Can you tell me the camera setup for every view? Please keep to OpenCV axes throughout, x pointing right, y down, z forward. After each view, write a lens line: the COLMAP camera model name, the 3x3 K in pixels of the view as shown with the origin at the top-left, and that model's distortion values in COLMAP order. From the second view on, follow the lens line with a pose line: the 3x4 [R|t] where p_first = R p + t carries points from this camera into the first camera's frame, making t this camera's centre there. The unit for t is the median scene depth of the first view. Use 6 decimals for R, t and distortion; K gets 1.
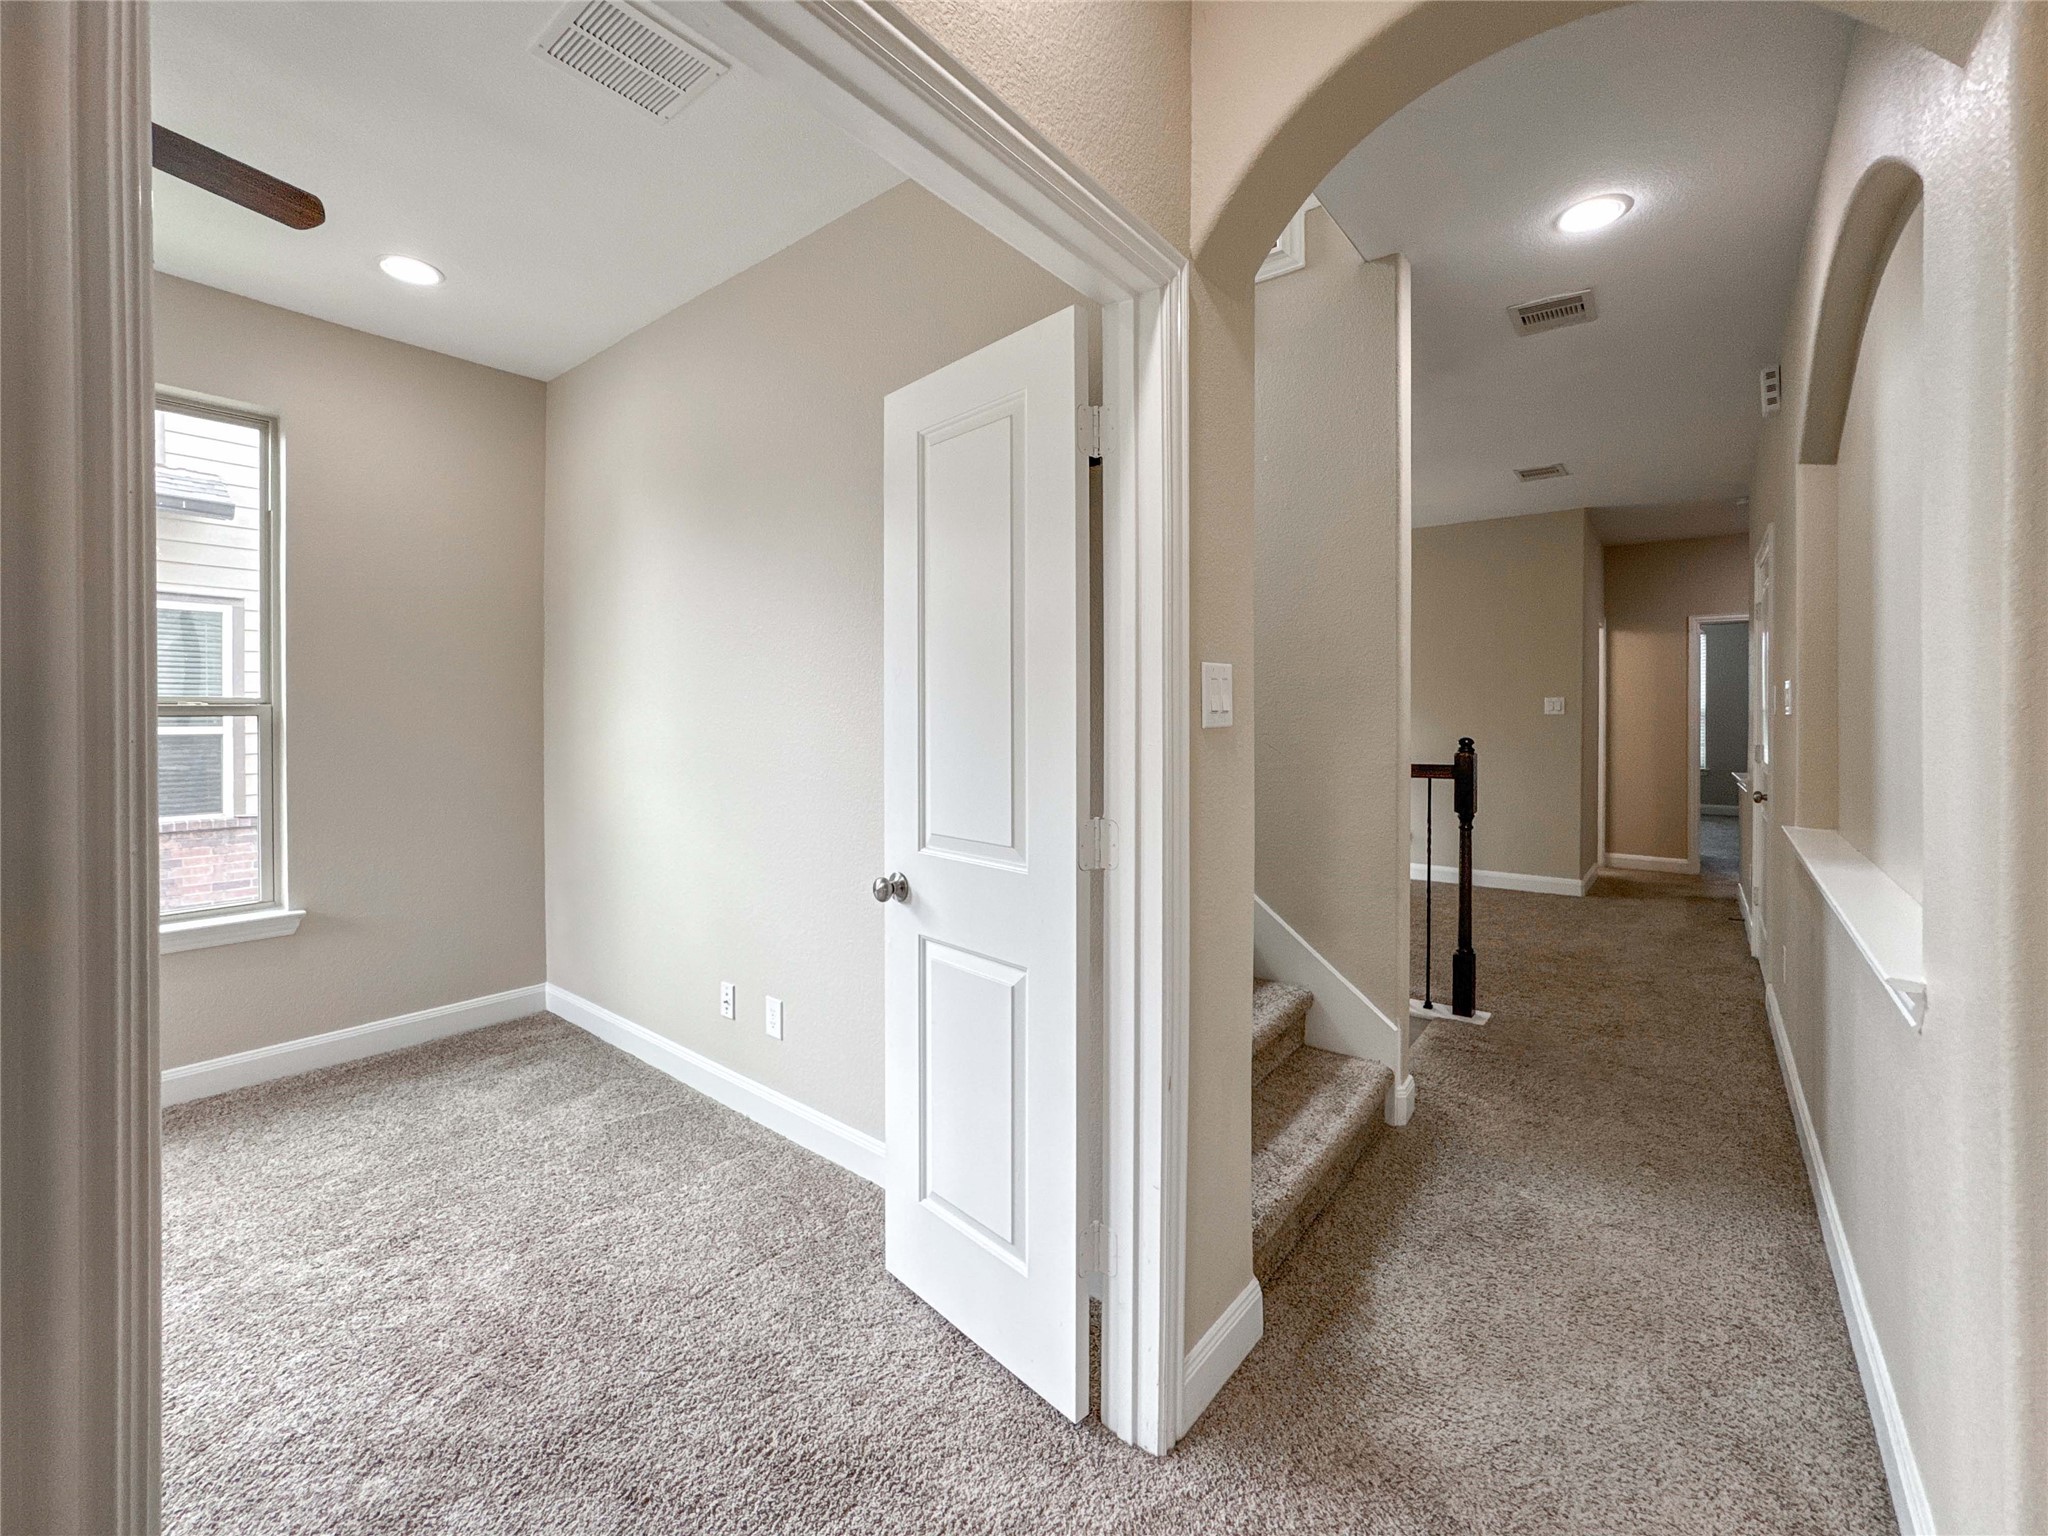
lens RADIAL K [[842.7, 0, 994.3], [0, 842.7, 715.4], [0, 0, 1]] dist [-0.034754, 0.014589]
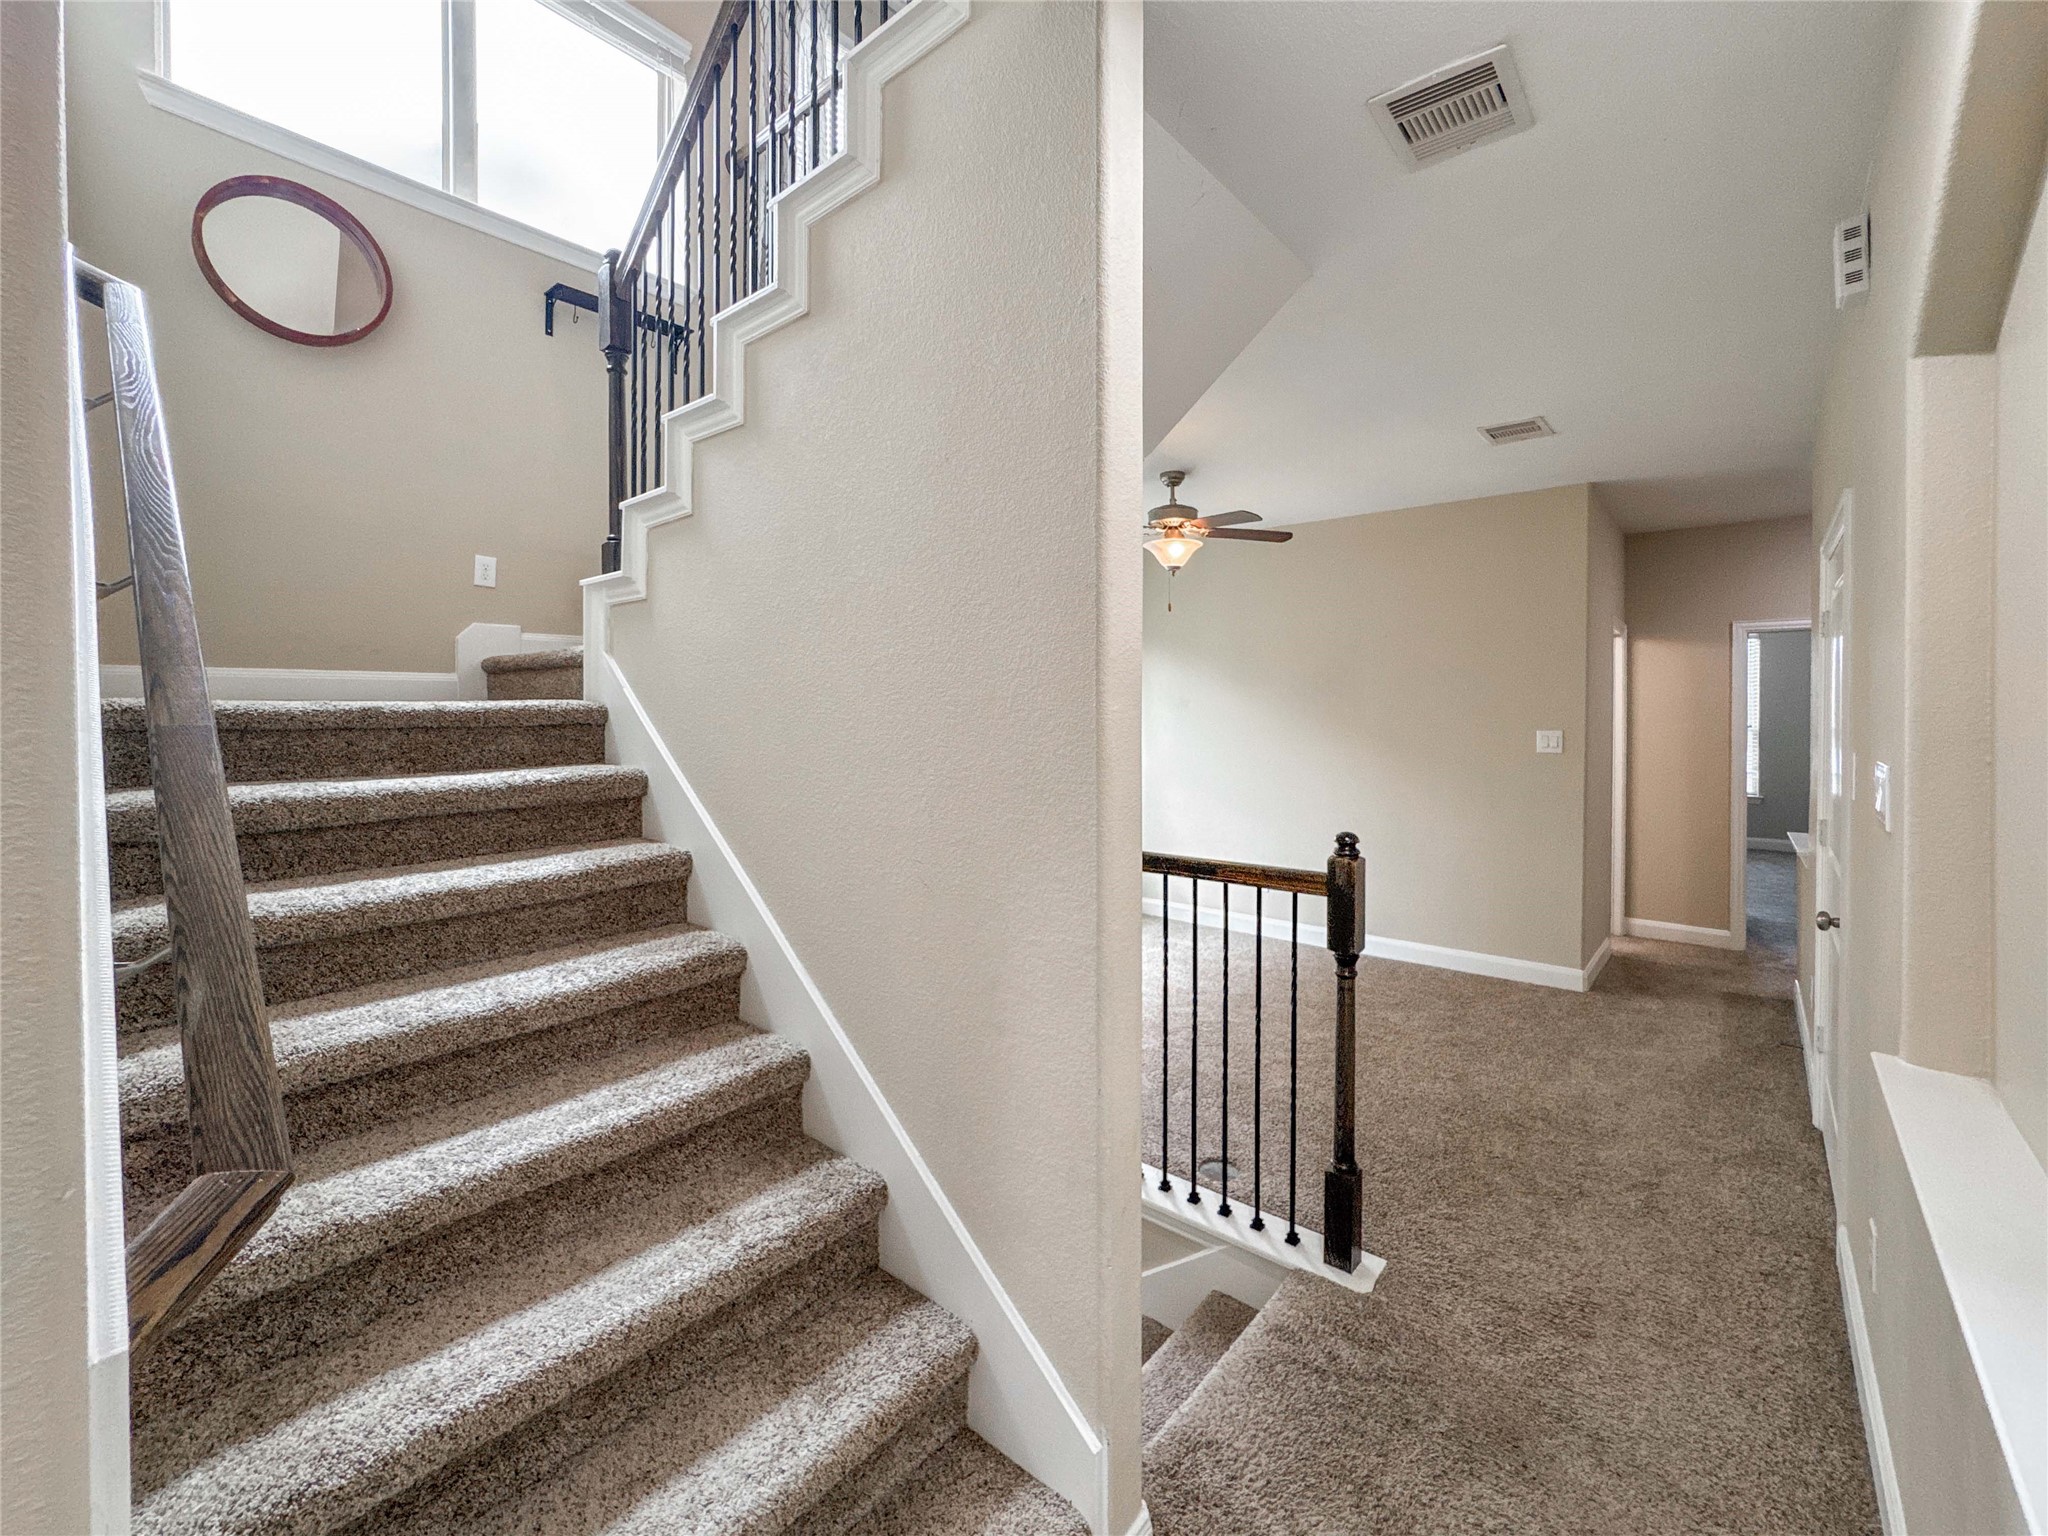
lens RADIAL K [[842.7, 0, 1003.5], [0, 842.7, 717.3], [0, 0, 1]] dist [-0.034754, 0.014589]
pose [[0.999365, -0.000627, -0.035636, 0.265965], [0.000844, 0.999981, 0.006075, -0.052547], [0.035631, -0.006101, 0.999346, 0.289420]]
